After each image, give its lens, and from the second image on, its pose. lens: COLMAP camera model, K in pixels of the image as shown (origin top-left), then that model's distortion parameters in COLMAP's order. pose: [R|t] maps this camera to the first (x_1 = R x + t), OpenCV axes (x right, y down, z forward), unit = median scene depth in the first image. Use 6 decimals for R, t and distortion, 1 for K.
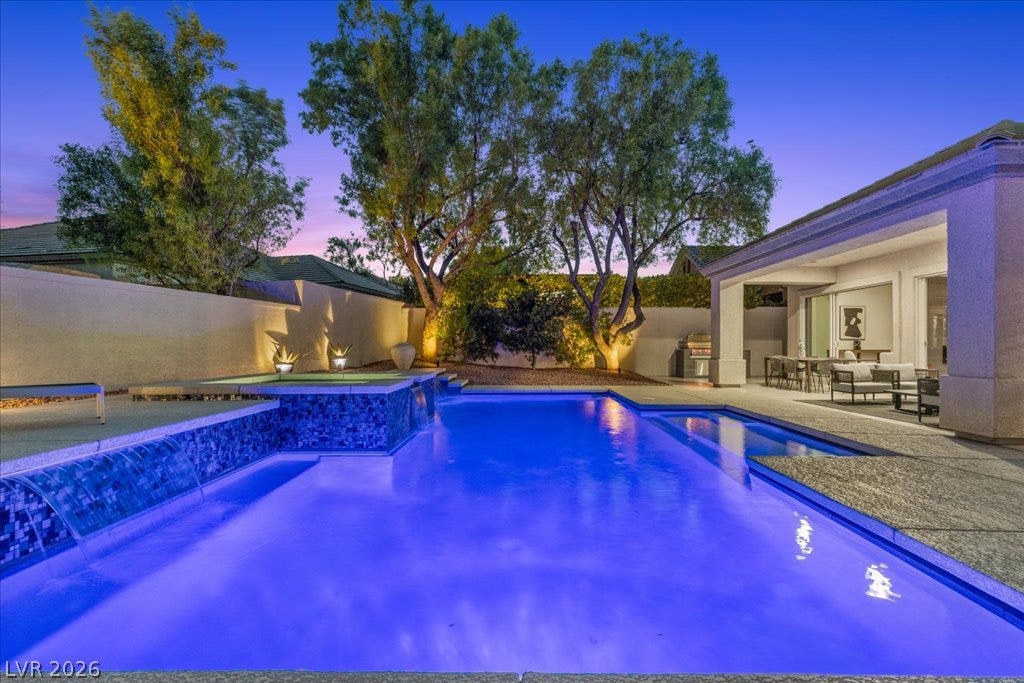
lens RADIAL K [[497.3, 0, 507.9], [0, 497.3, 344.8], [0, 0, 1]] dist [-0.001356, -0.000794]
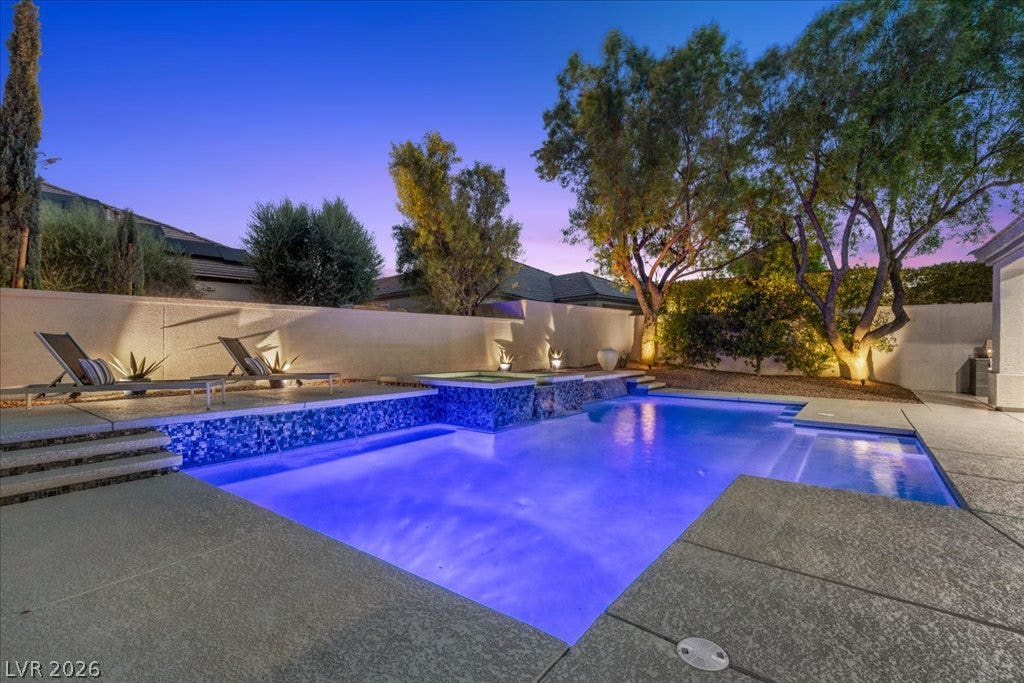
lens RADIAL K [[472.3, 0, 512.2], [0, 472.3, 339.3], [0, 0, 1]] dist [0.007351, 0.000234]
pose [[0.799799, -0.003325, -0.600258, 0.289500], [-0.002872, 0.999952, -0.009365, -0.013966], [0.600260, 0.009214, 0.799752, -0.010562]]
